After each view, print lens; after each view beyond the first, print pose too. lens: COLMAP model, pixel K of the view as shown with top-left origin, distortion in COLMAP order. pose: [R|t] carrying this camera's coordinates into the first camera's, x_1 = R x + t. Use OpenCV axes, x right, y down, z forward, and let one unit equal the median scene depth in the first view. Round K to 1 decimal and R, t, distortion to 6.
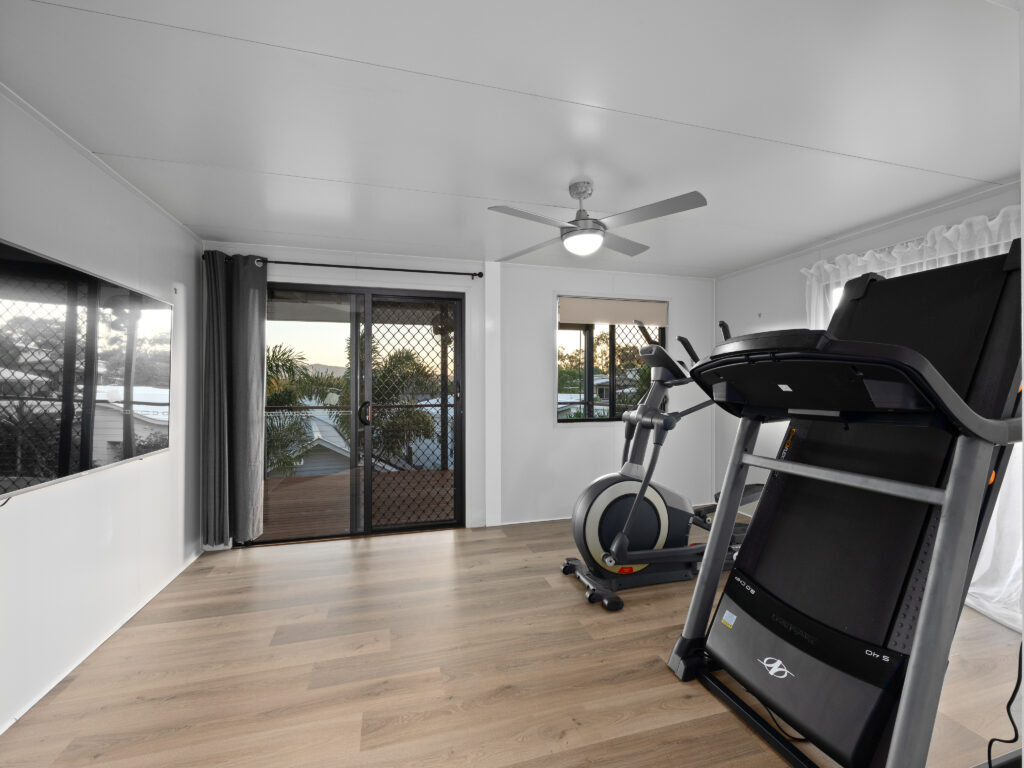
lens RADIAL K [[443.9, 0, 511.5], [0, 443.9, 381.8], [0, 0, 1]] dist [-0.011062, -0.000240]
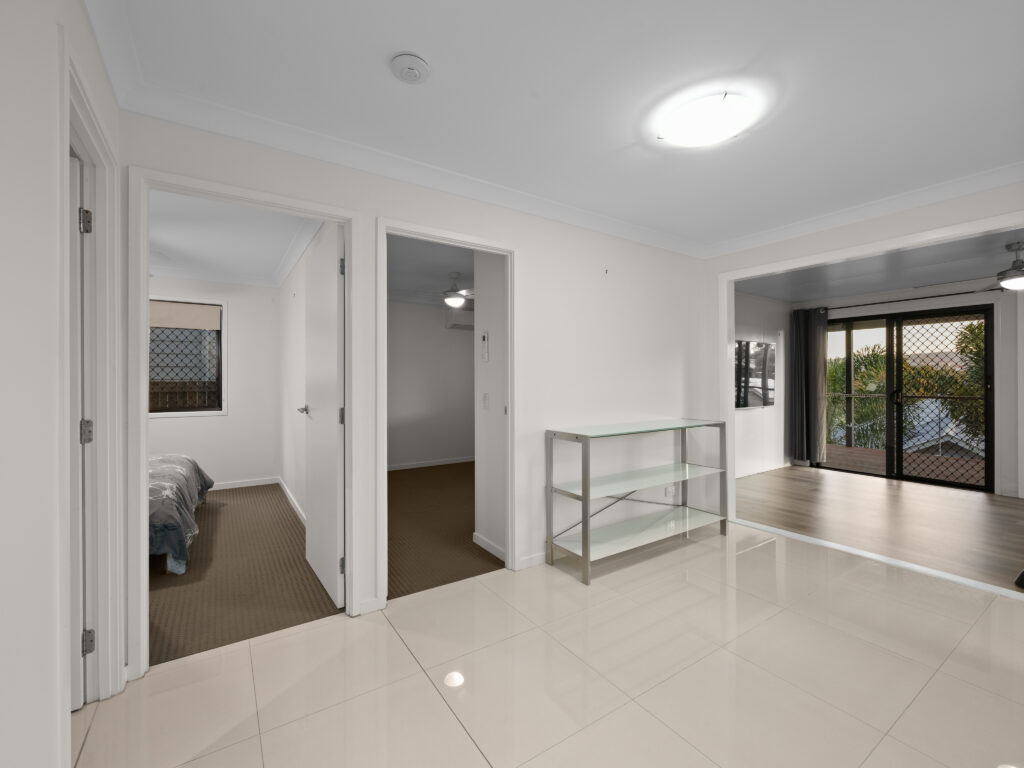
lens RADIAL K [[443.9, 0, 510.3], [0, 443.9, 377.8], [0, 0, 1]] dist [-0.011062, -0.000240]
pose [[0.312720, -0.001370, -0.949844, 0.732966], [0.012495, 0.999918, 0.002671, -0.017743], [0.949763, -0.012703, 0.312712, -0.768639]]
